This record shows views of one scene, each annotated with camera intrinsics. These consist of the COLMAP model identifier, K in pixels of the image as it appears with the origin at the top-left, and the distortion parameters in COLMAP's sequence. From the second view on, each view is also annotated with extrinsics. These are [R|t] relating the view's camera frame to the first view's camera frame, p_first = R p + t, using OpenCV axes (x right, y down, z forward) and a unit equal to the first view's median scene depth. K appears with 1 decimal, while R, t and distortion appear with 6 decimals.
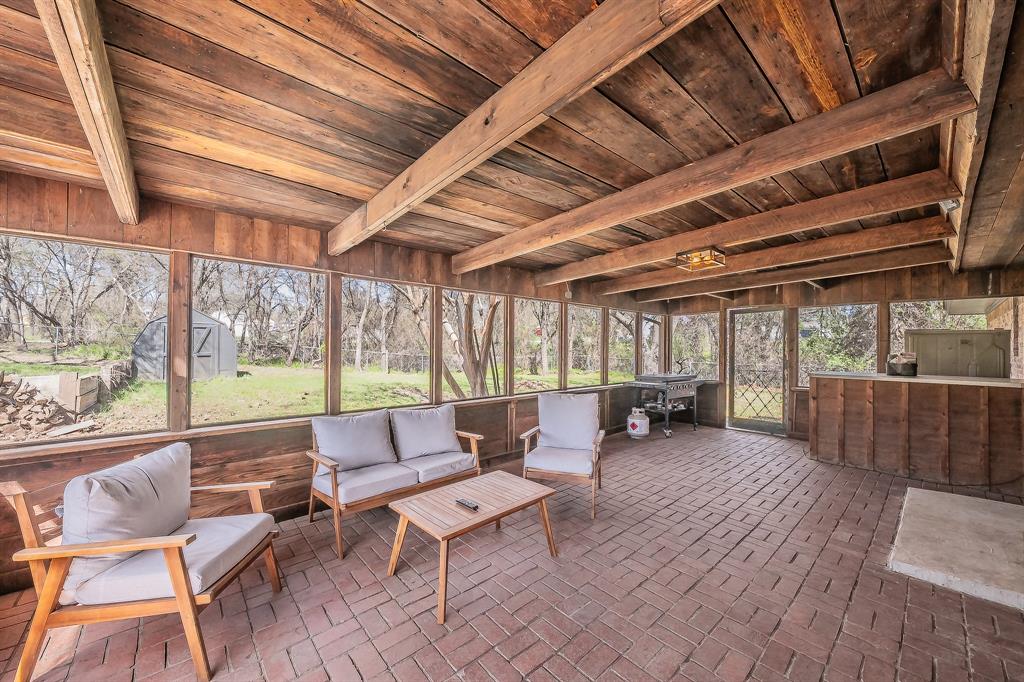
lens RADIAL K [[381.4, 0, 510.3], [0, 381.4, 336.5], [0, 0, 1]] dist [-0.000581, -0.000028]
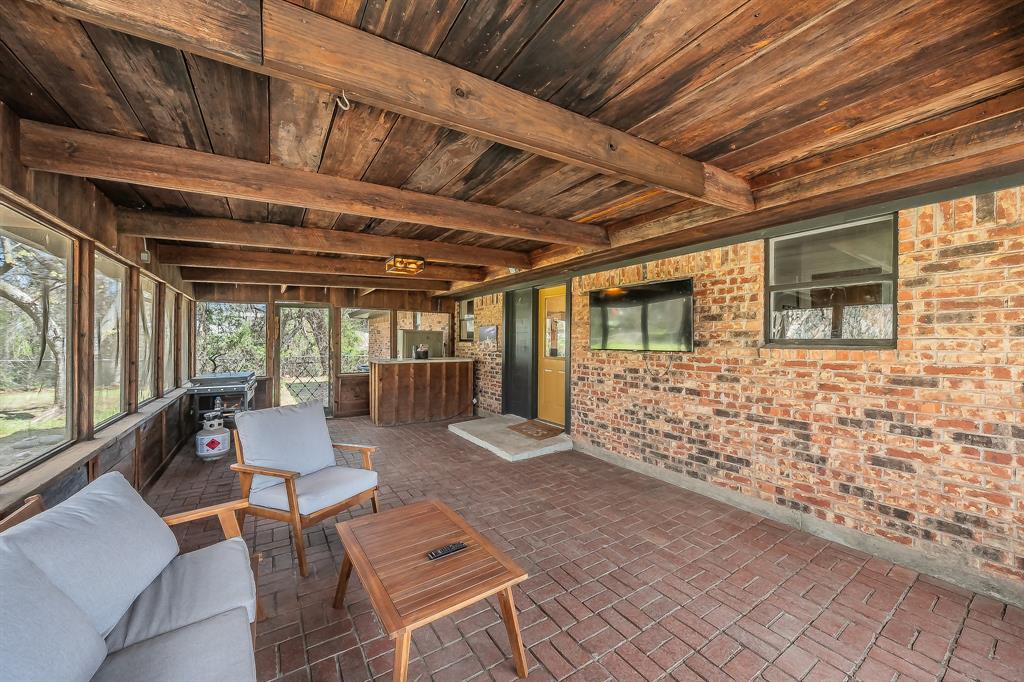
lens RADIAL K [[372.5, 0, 510.3], [0, 372.5, 336.9], [0, 0, 1]] dist [-0.000544, 0.000014]
pose [[0.149788, 0.007211, 0.988692, -0.464364], [-0.029878, 0.999550, -0.002764, 0.005220], [-0.988267, -0.029126, 0.149936, 0.432003]]
